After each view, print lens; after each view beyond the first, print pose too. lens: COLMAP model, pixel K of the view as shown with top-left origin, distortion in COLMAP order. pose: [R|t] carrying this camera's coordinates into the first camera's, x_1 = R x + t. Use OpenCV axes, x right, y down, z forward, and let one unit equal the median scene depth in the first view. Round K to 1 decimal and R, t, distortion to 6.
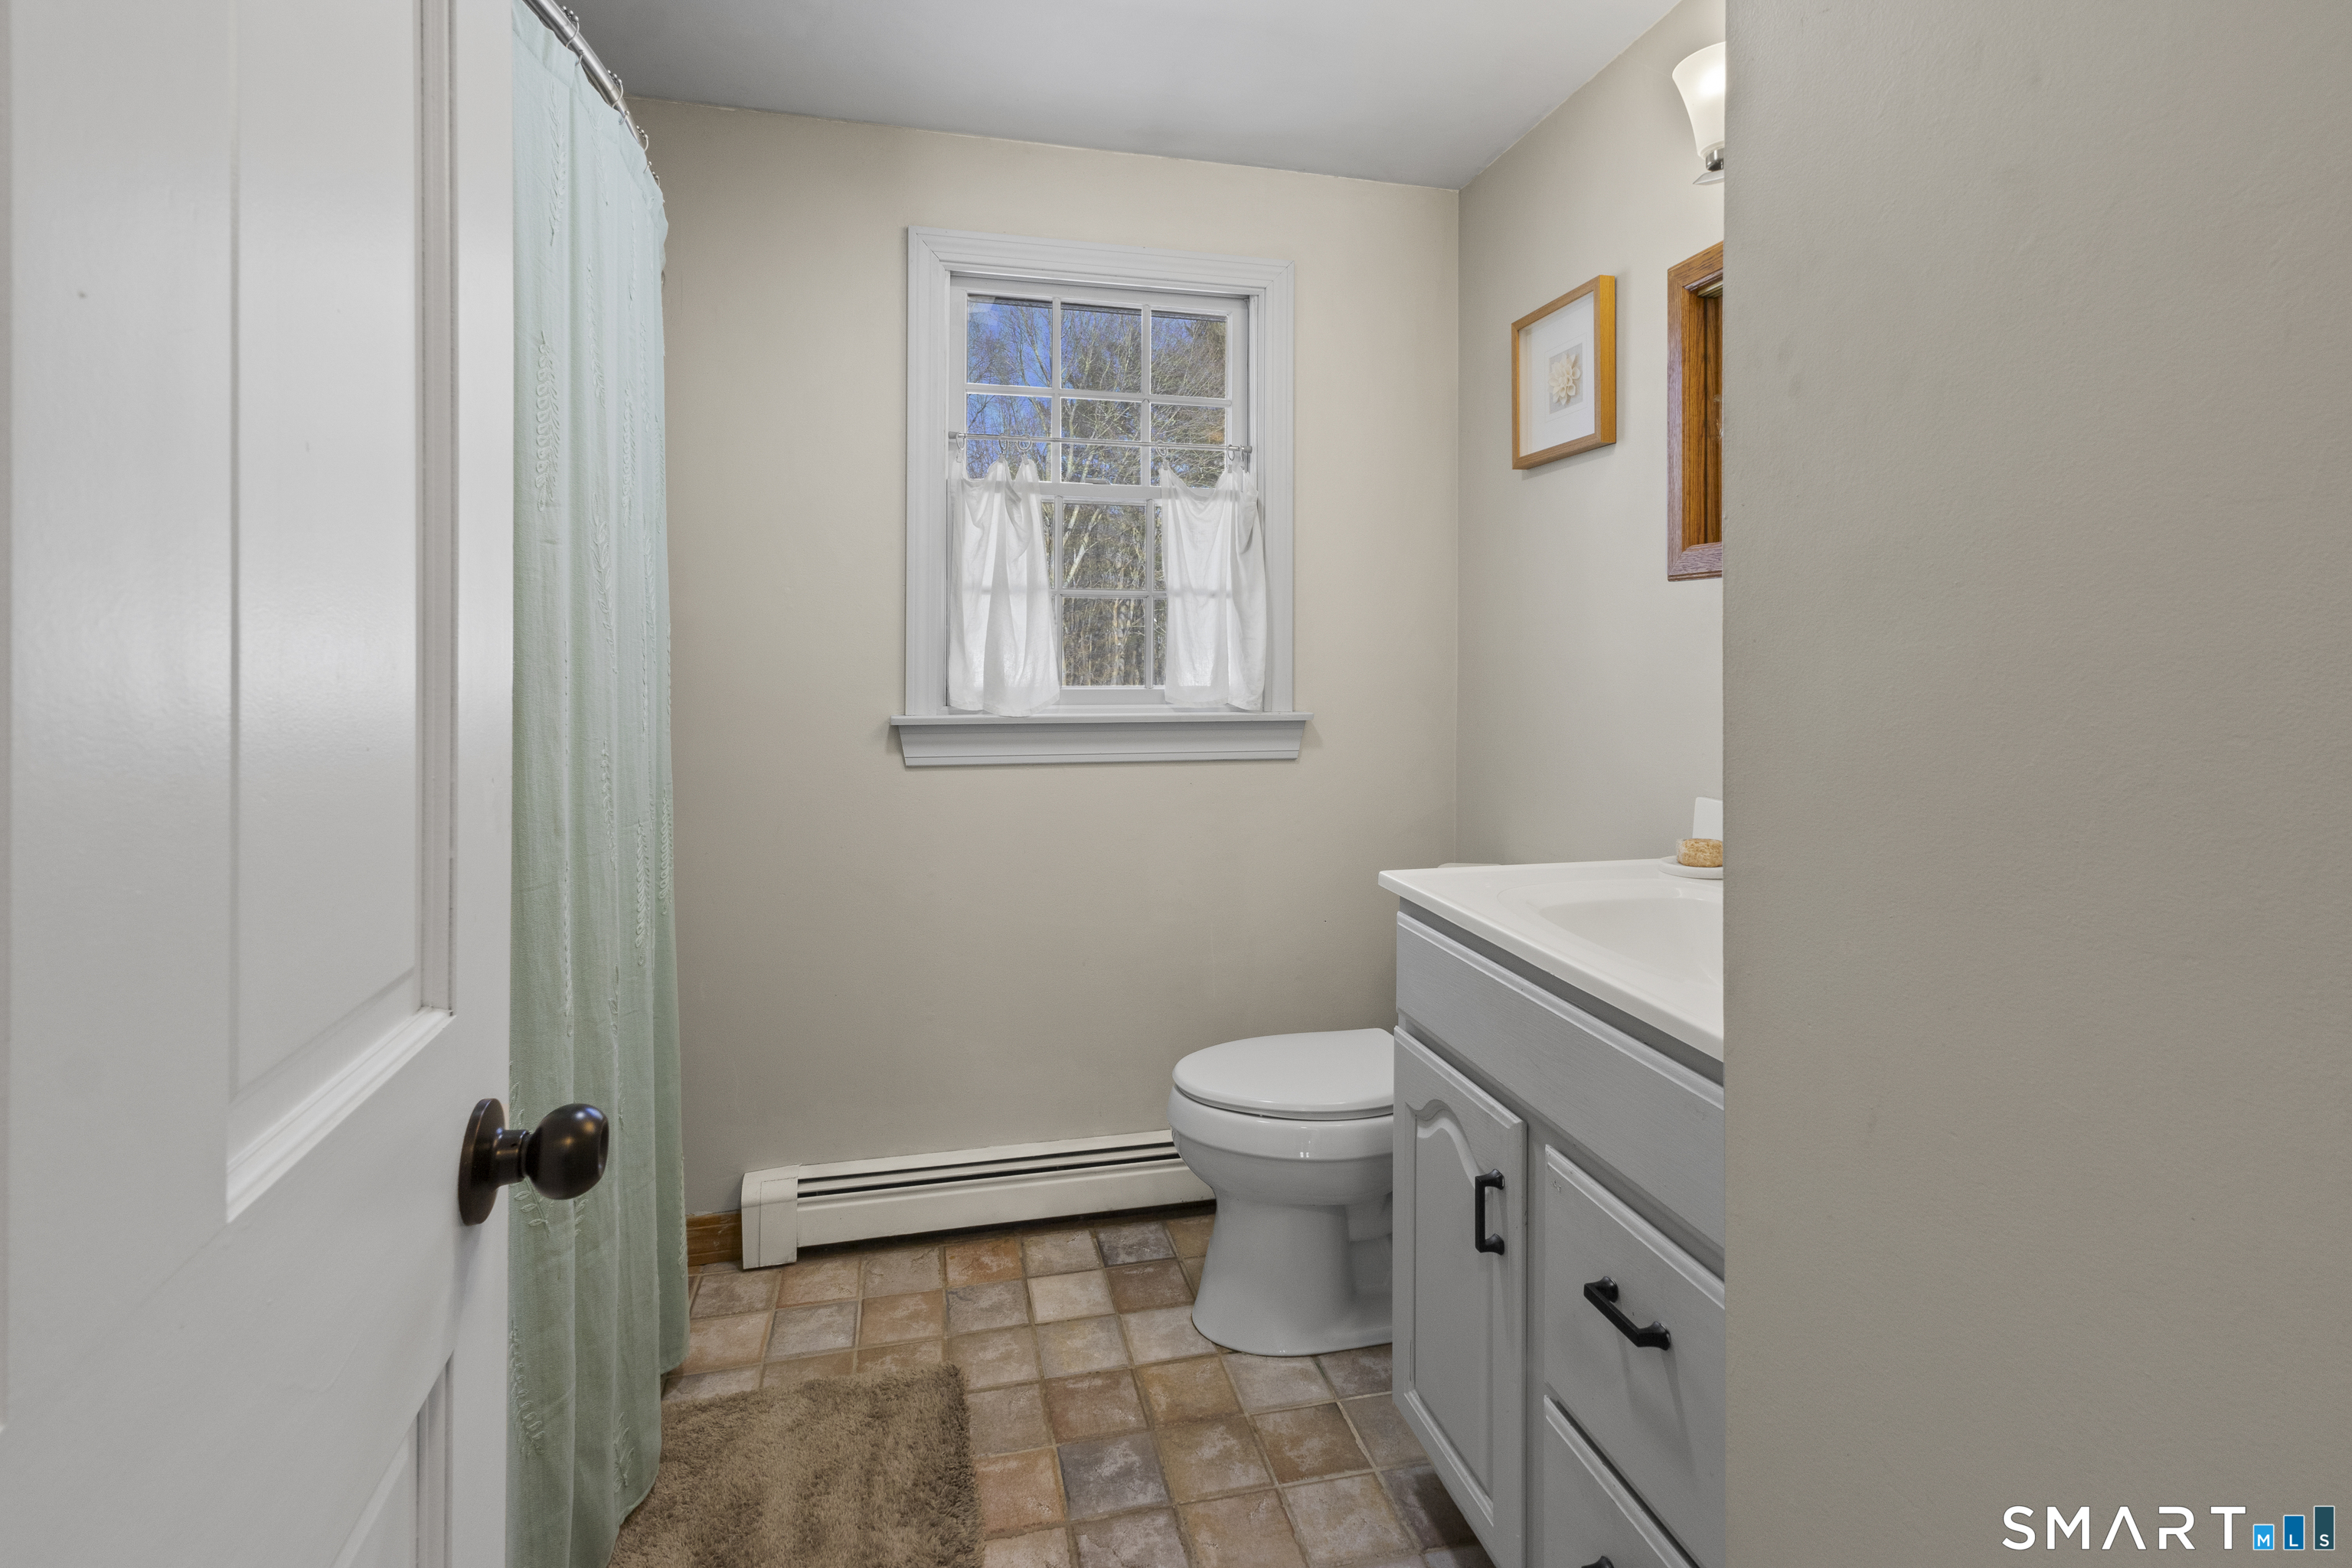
lens RADIAL K [[1099.2, 0, 1171.3], [0, 1099.2, 621.1], [0, 0, 1]] dist [0.000425, 0.000503]
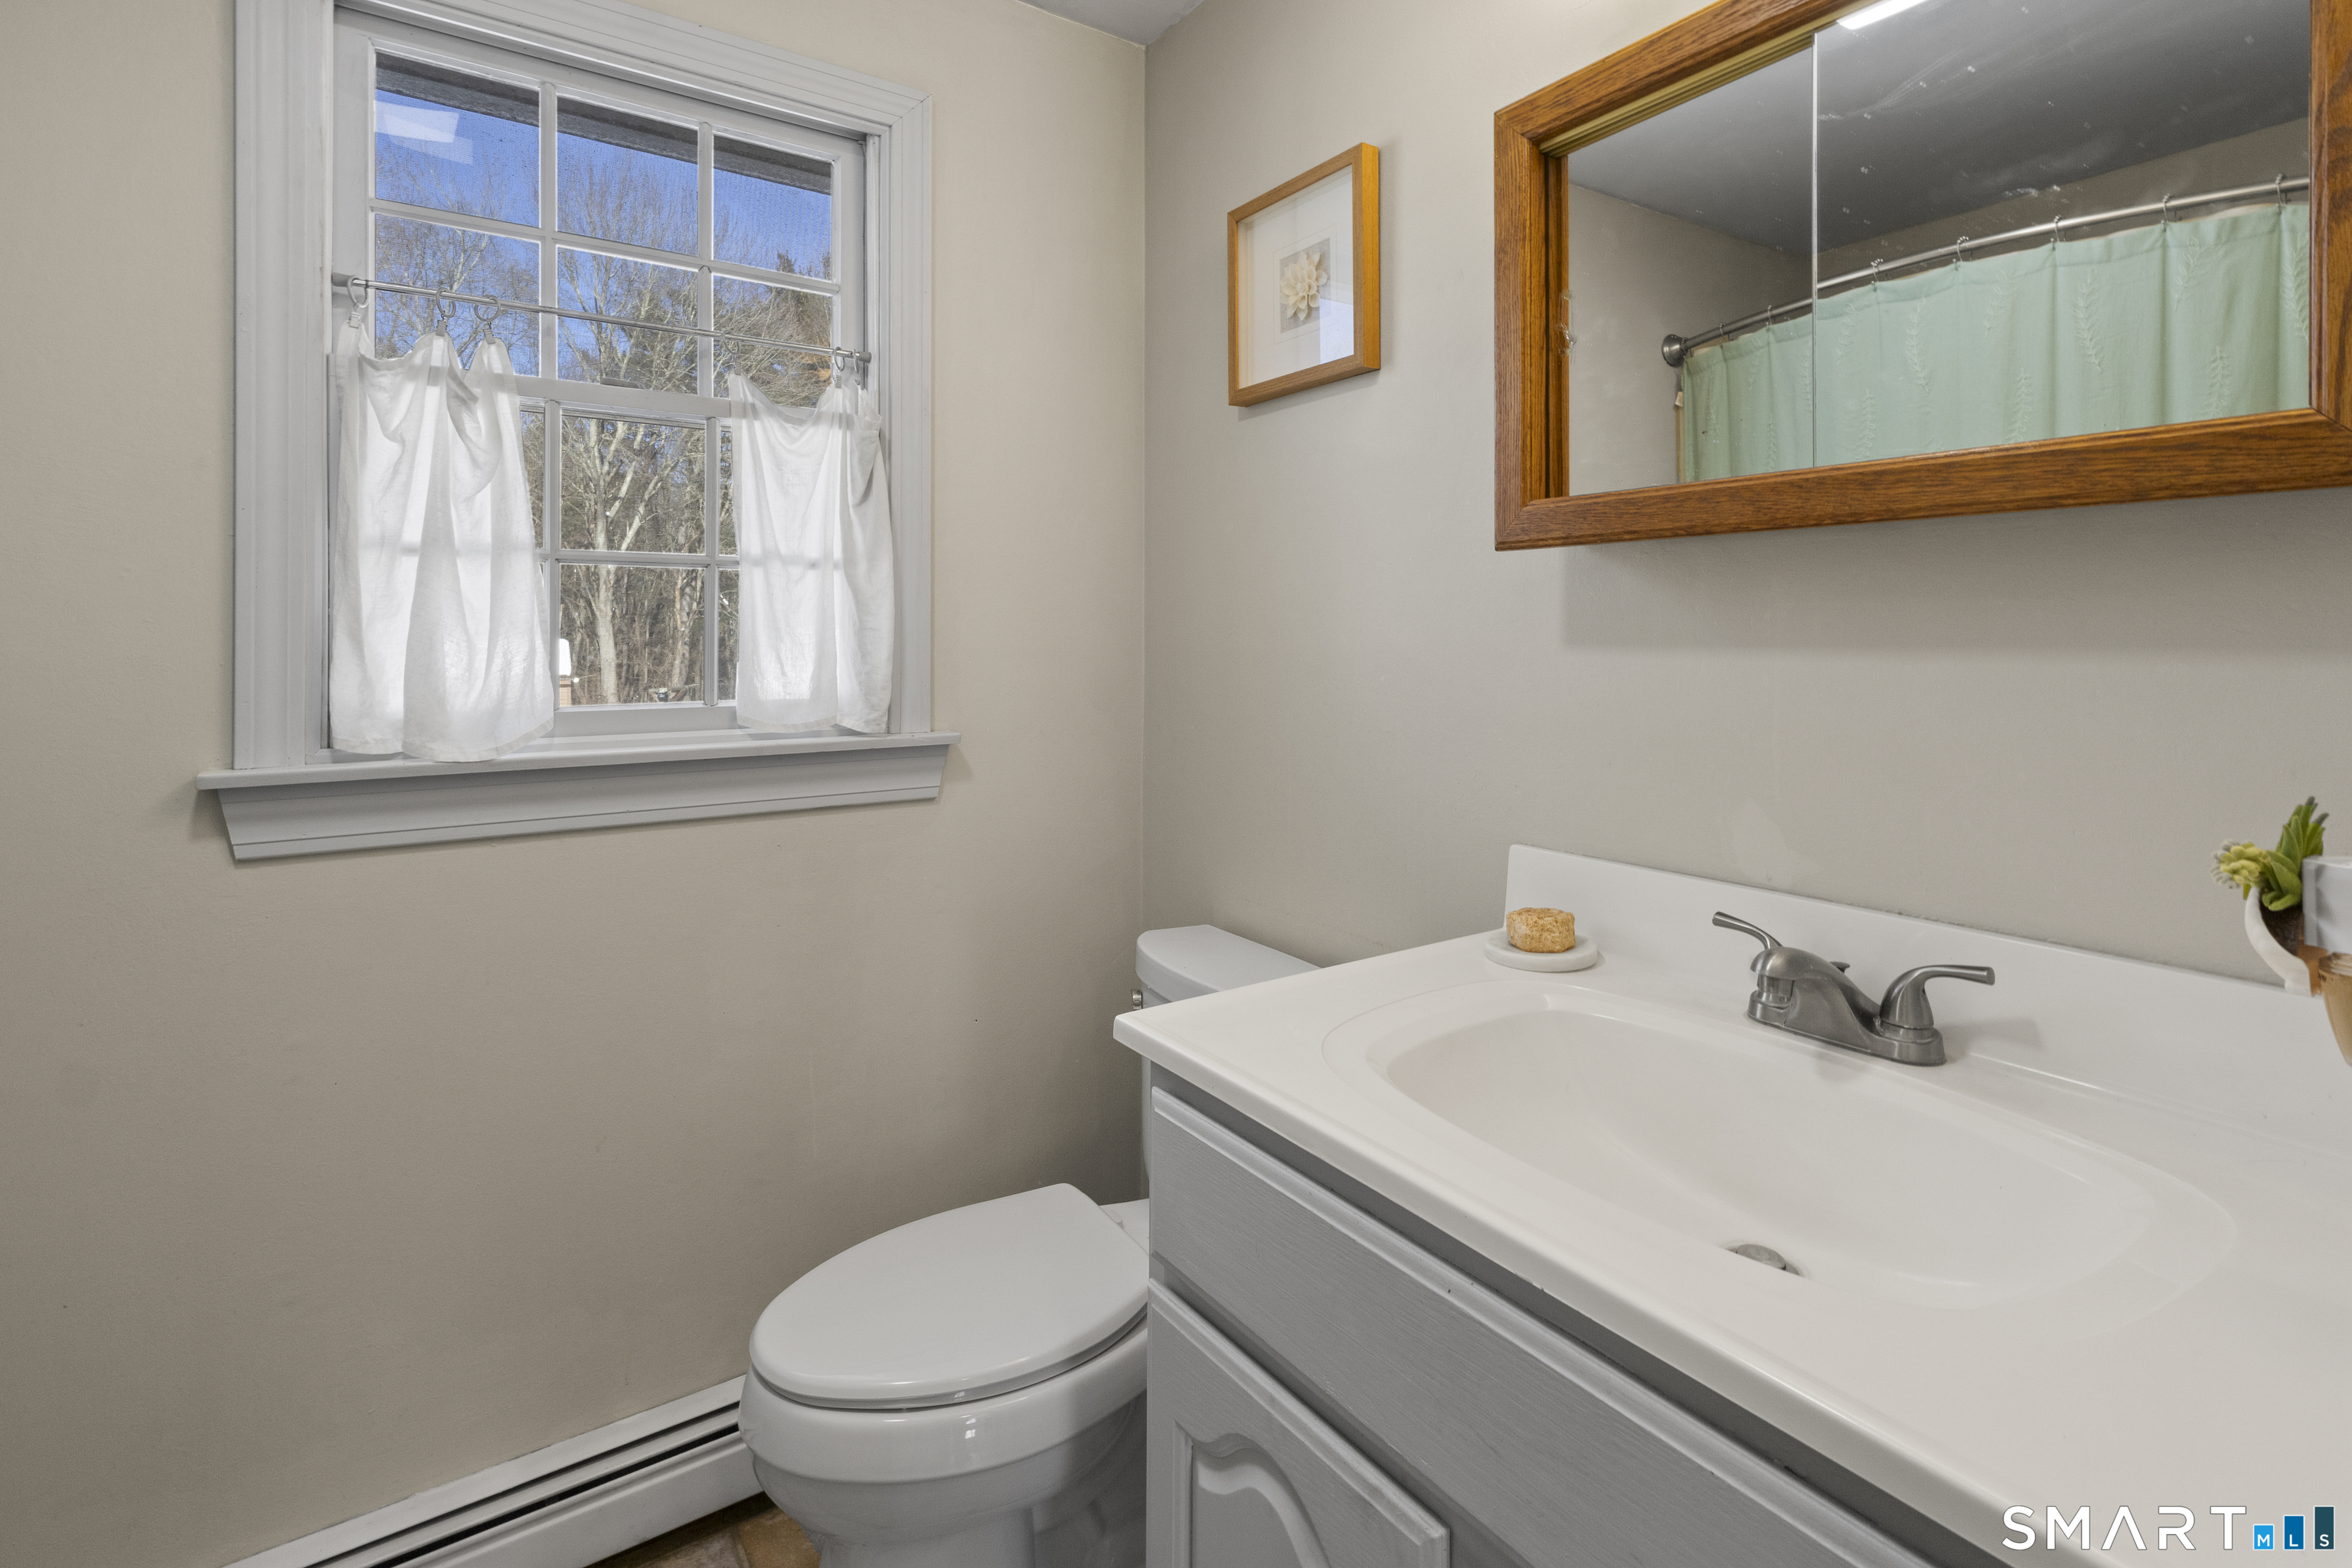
lens RADIAL K [[1099.2, 0, 1171.3], [0, 1099.2, 621.1], [0, 0, 1]] dist [0.000425, 0.000503]
pose [[0.932543, -0.000660, 0.361057, -0.000757], [-0.004762, 0.999889, 0.014128, 0.000353], [-0.361026, -0.014895, 0.932437, 0.300988]]
